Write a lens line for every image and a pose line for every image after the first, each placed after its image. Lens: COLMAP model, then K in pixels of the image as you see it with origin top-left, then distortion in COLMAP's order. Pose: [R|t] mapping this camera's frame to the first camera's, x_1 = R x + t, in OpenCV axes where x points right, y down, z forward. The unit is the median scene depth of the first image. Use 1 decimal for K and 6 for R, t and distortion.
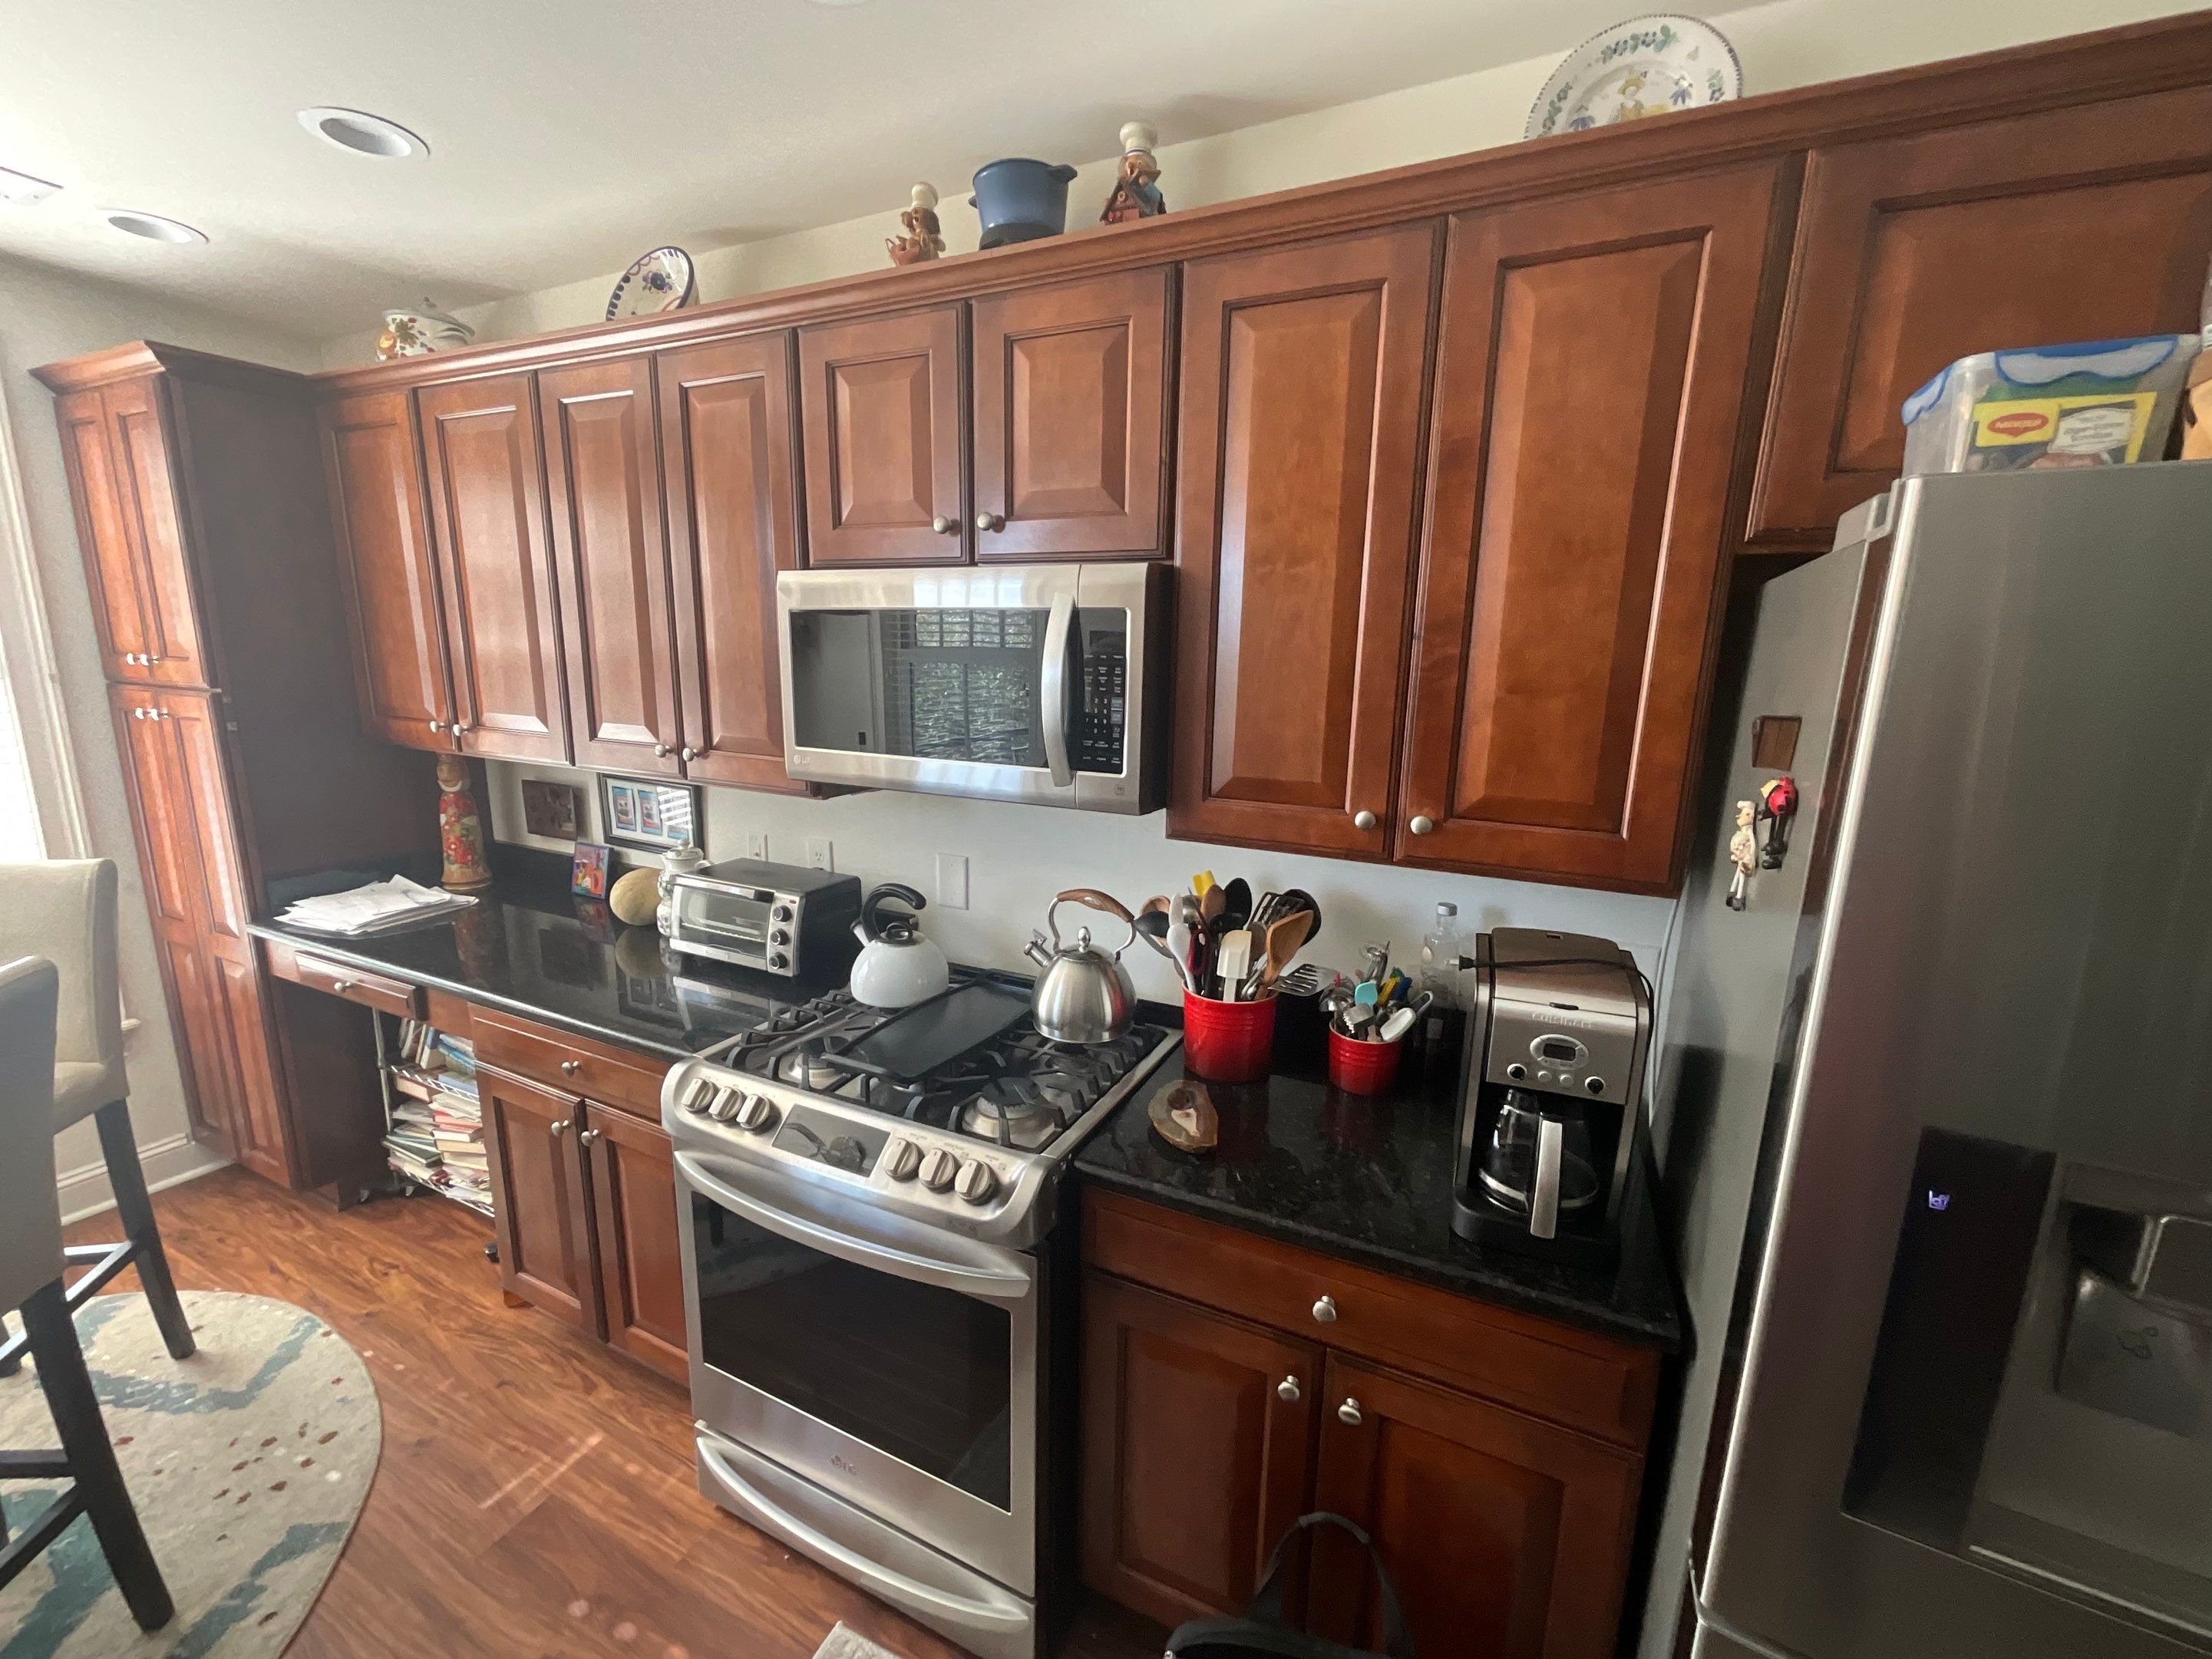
lens RADIAL K [[922.5, 0, 1094.7], [0, 922.5, 835.9], [0, 0, 1]] dist [-0.000749, -0.000208]
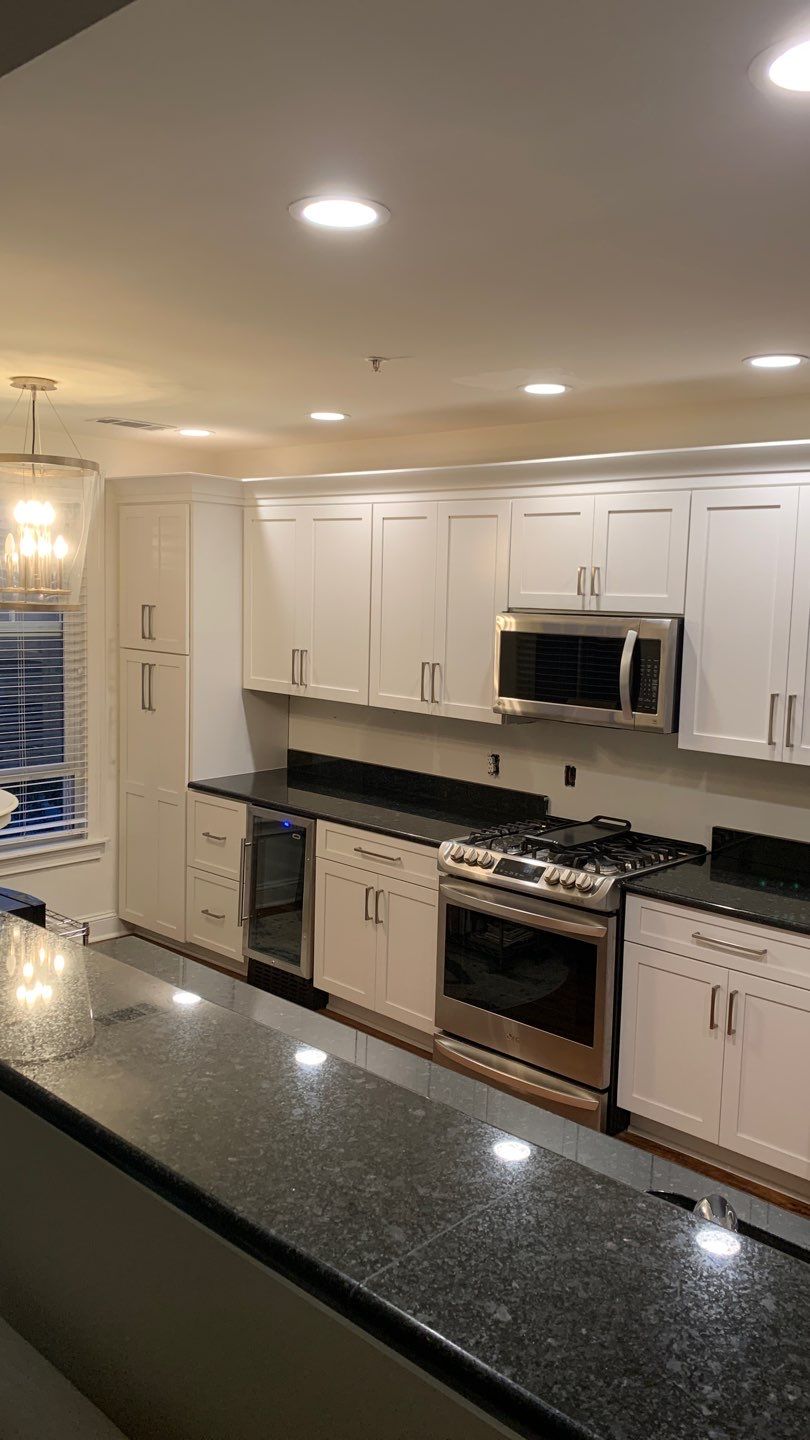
lens RADIAL K [[1104.7, 0, 407.5], [0, 1104.7, 719.0], [0, 0, 1]] dist [0.022120, -0.012882]
pose [[0.961678, 0.040626, -0.271154, 0.157959], [-0.066206, 0.994105, -0.085864, 0.194574], [0.266068, 0.100525, 0.958698, -1.576490]]
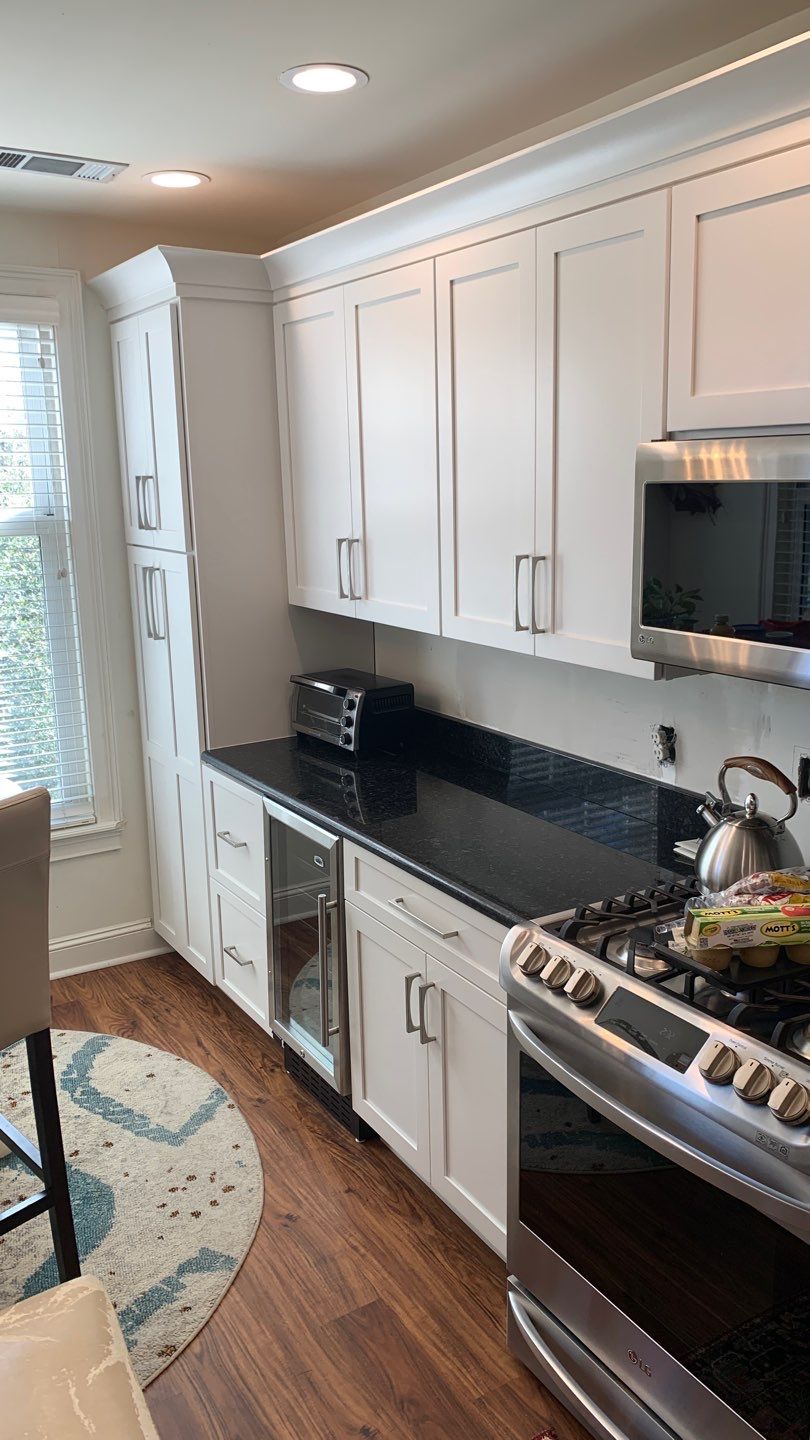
lens RADIAL K [[1104.7, 0, 409.4], [0, 1104.7, 715.9], [0, 0, 1]] dist [0.022120, -0.012882]
pose [[0.854399, 0.077311, -0.513834, 0.074610], [-0.075613, 0.996842, 0.024254, -0.014057], [0.514087, 0.018130, 0.857547, -0.152124]]
